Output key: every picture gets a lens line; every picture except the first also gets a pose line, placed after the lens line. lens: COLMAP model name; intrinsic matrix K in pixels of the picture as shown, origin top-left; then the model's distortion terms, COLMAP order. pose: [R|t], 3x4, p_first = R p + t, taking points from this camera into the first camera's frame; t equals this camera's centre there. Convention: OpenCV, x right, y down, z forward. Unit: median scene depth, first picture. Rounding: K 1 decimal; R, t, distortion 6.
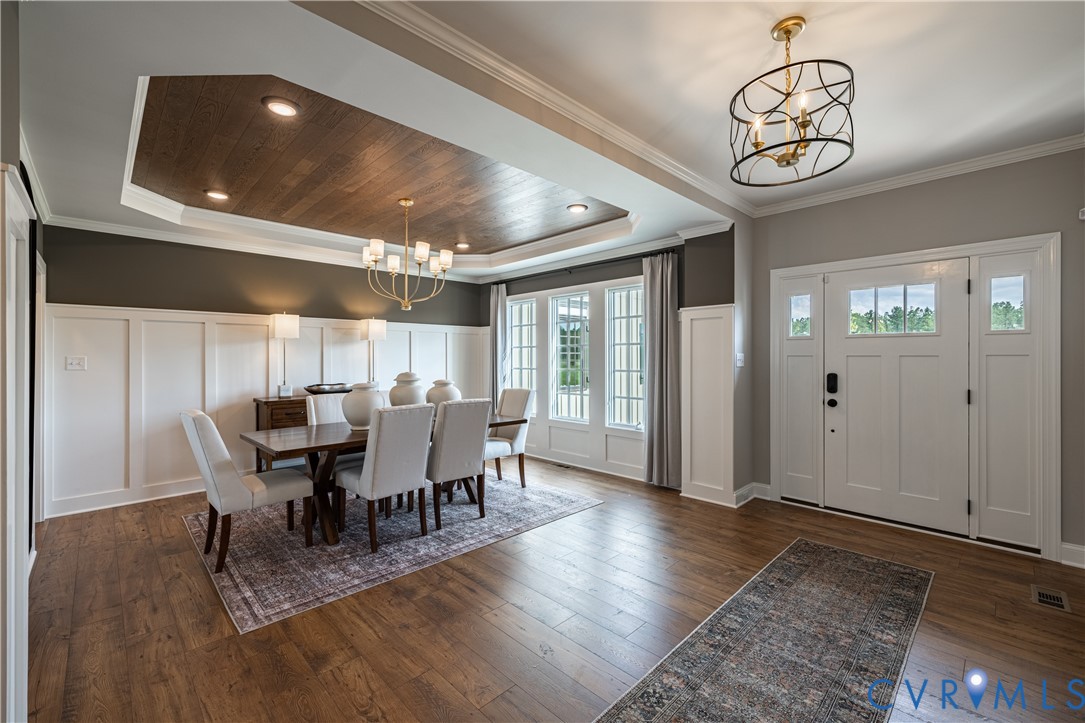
lens RADIAL K [[456.5, 0, 535.7], [0, 456.5, 359.4], [0, 0, 1]] dist [0.000040, 0.000464]
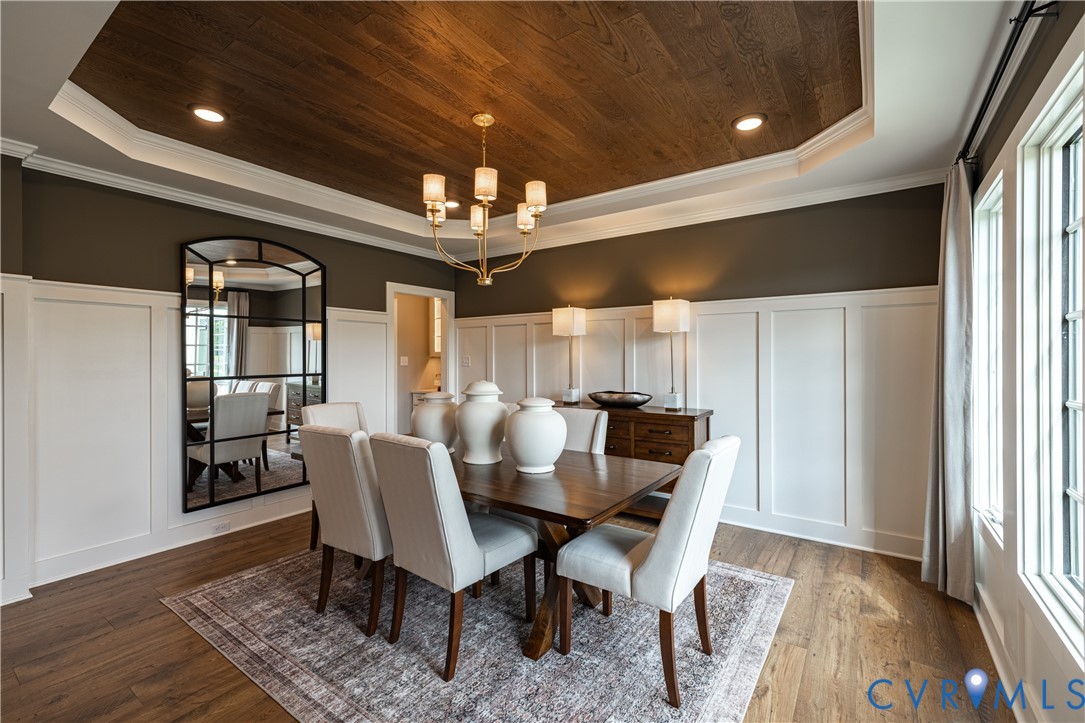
lens RADIAL K [[456.5, 0, 541.9], [0, 456.5, 360.1], [0, 0, 1]] dist [0.000040, 0.000464]
pose [[0.191503, 0.006965, -0.981467, 0.469798], [0.002010, 0.999970, 0.007489, -0.010310], [0.981490, -0.003407, 0.191483, 1.202633]]
